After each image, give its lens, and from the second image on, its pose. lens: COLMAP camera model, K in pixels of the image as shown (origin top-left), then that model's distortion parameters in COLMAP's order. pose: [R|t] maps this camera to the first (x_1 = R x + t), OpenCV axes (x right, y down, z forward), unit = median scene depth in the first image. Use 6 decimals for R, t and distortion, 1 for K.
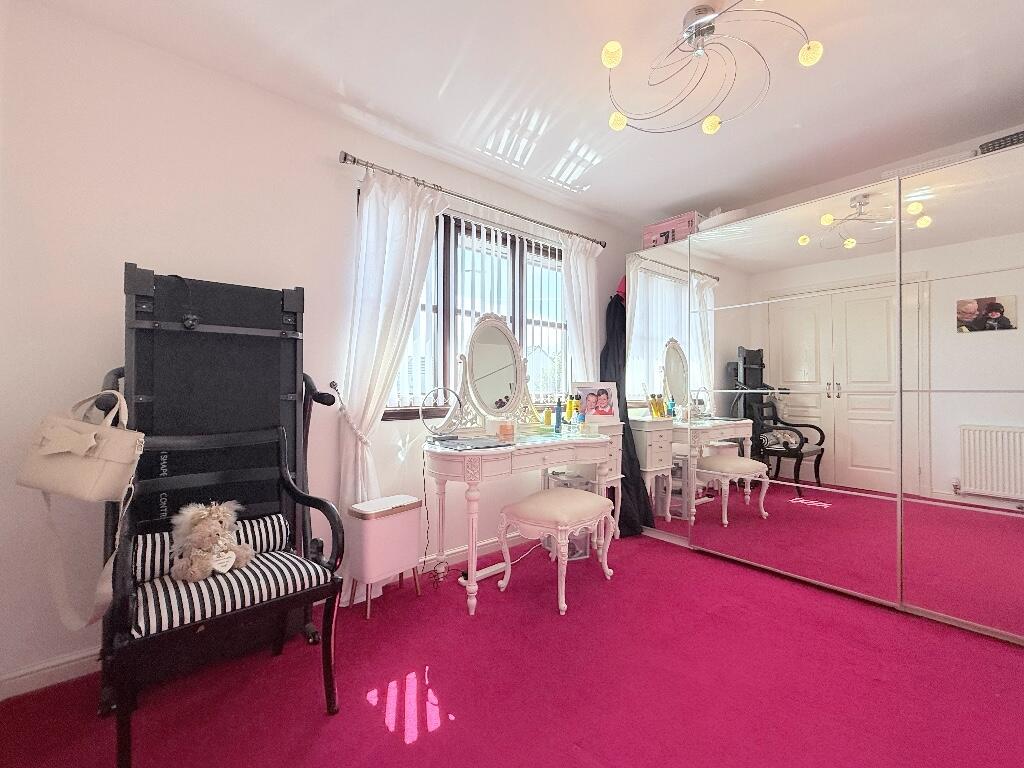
lens RADIAL K [[442.8, 0, 516.6], [0, 442.8, 384.6], [0, 0, 1]] dist [-0.002194, 0.000038]
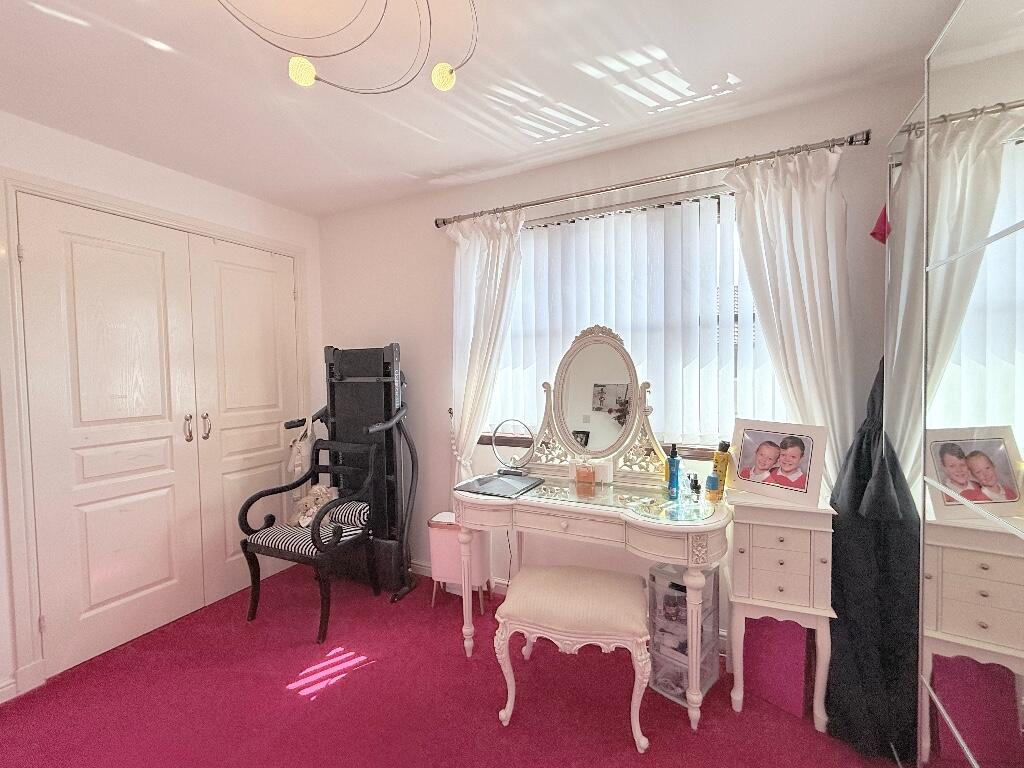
lens RADIAL K [[442.8, 0, 514.6], [0, 442.8, 382.7], [0, 0, 1]] dist [-0.002194, 0.000038]
pose [[0.381151, 0.025031, -0.924174, 0.684187], [0.029042, 0.998816, 0.039030, -0.104909], [0.924057, -0.041716, 0.379972, 0.607189]]
